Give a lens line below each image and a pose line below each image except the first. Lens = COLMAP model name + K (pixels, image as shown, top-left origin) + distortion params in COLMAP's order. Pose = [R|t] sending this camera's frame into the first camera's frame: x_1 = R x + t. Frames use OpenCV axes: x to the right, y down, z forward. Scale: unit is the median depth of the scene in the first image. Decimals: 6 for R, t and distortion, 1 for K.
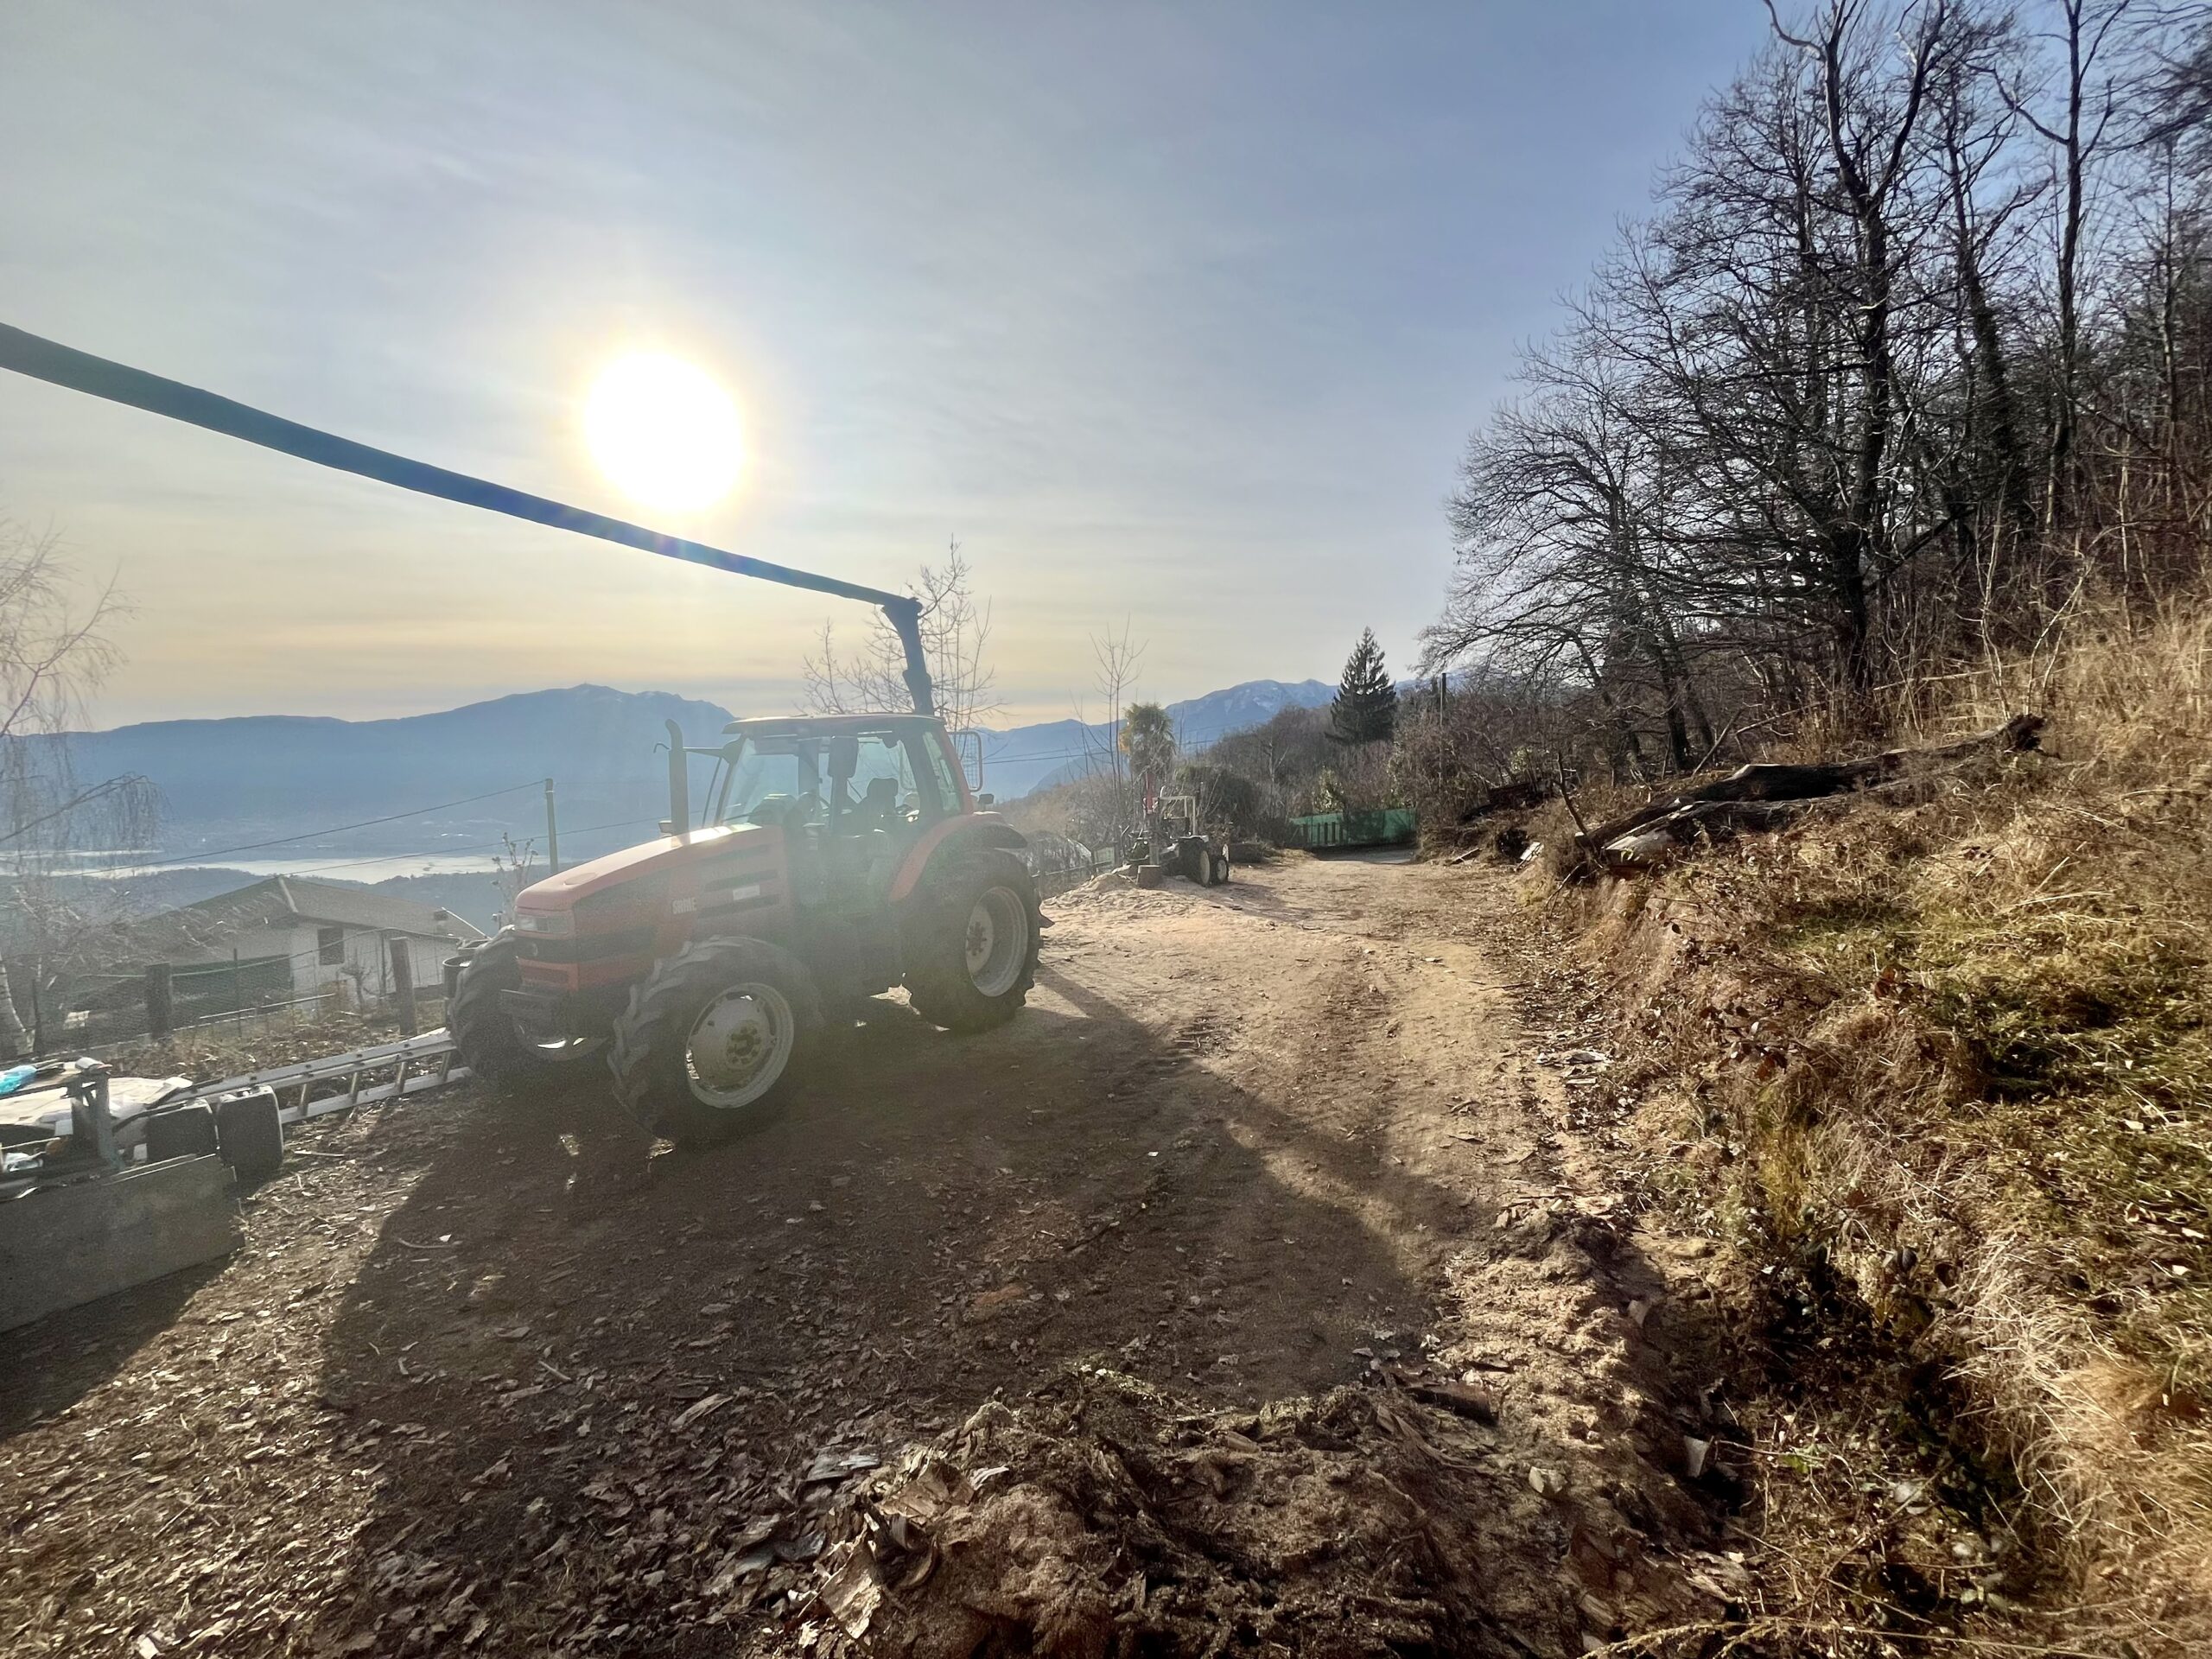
lens RADIAL K [[895.0, 0, 1095.1], [0, 895.0, 821.4], [0, 0, 1]] dist [-0.003558, -0.000544]
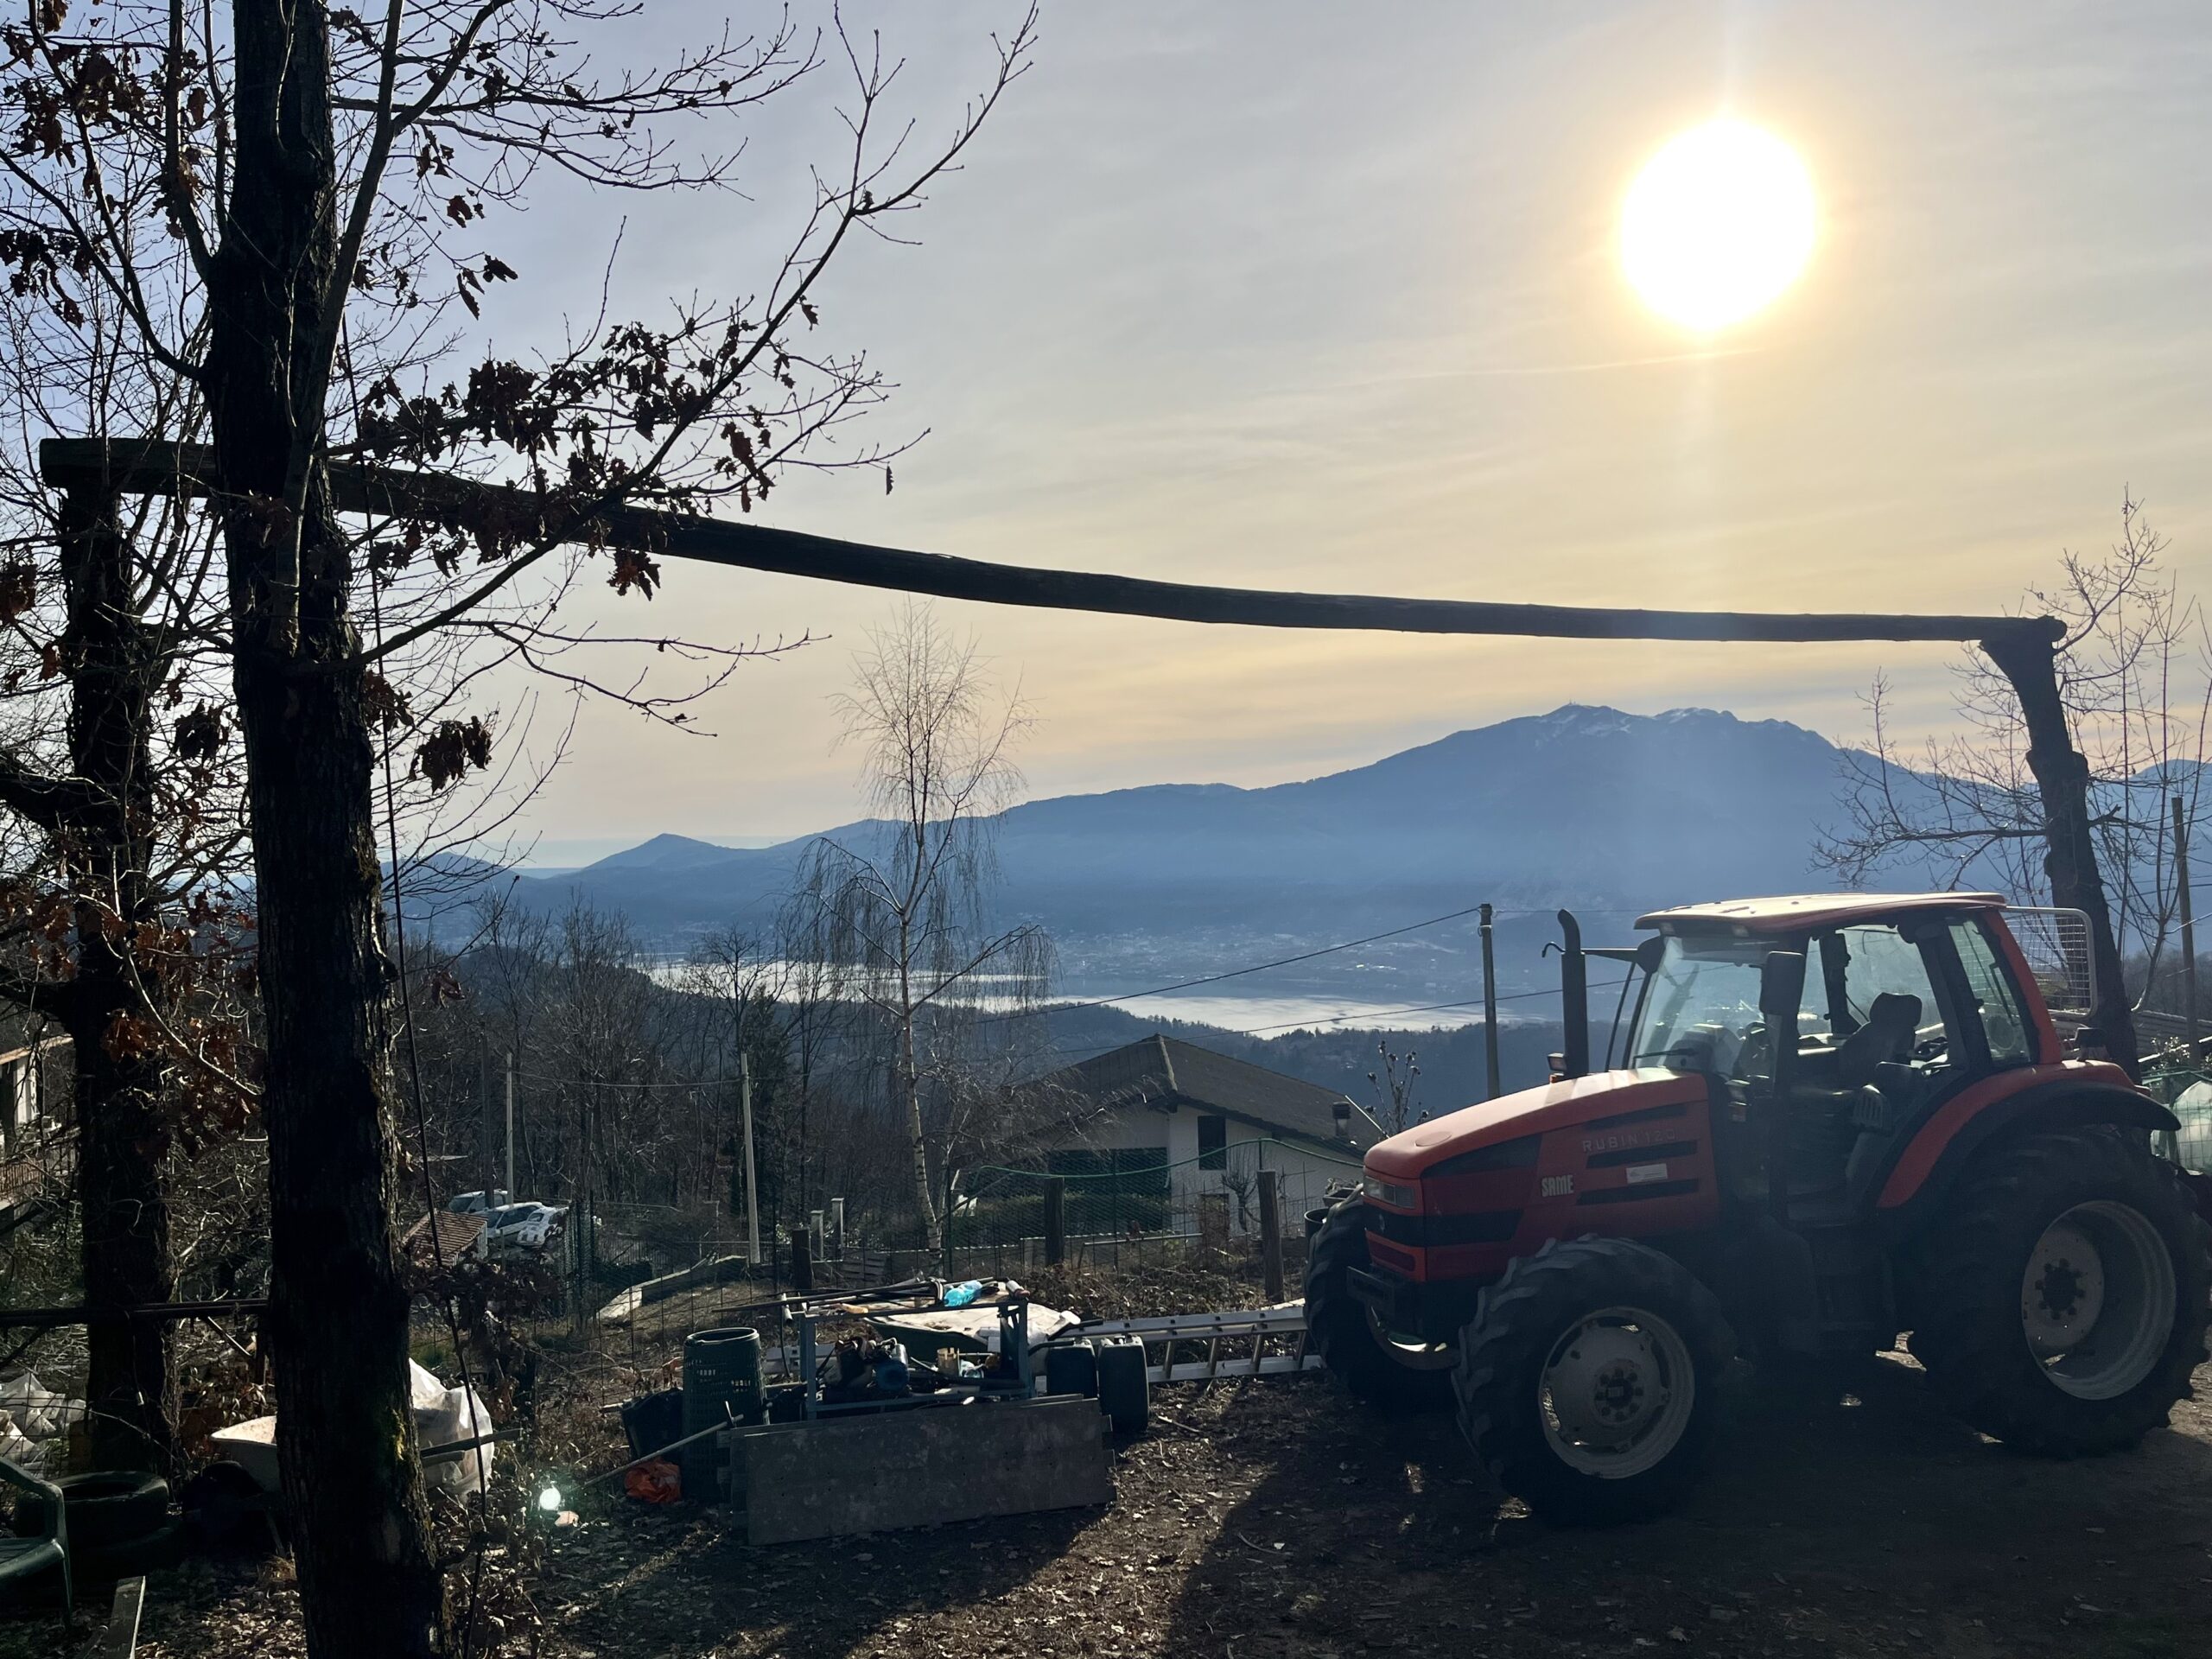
lens RADIAL K [[1783.4, 0, 1125.7], [0, 1783.4, 822.6], [0, 0, 1]] dist [0.029151, 0.003569]
pose [[0.723557, -0.025454, -0.689795, 0.343152], [-0.025201, 0.997679, -0.063250, -0.113925], [0.689804, 0.063149, 0.721237, -0.367479]]
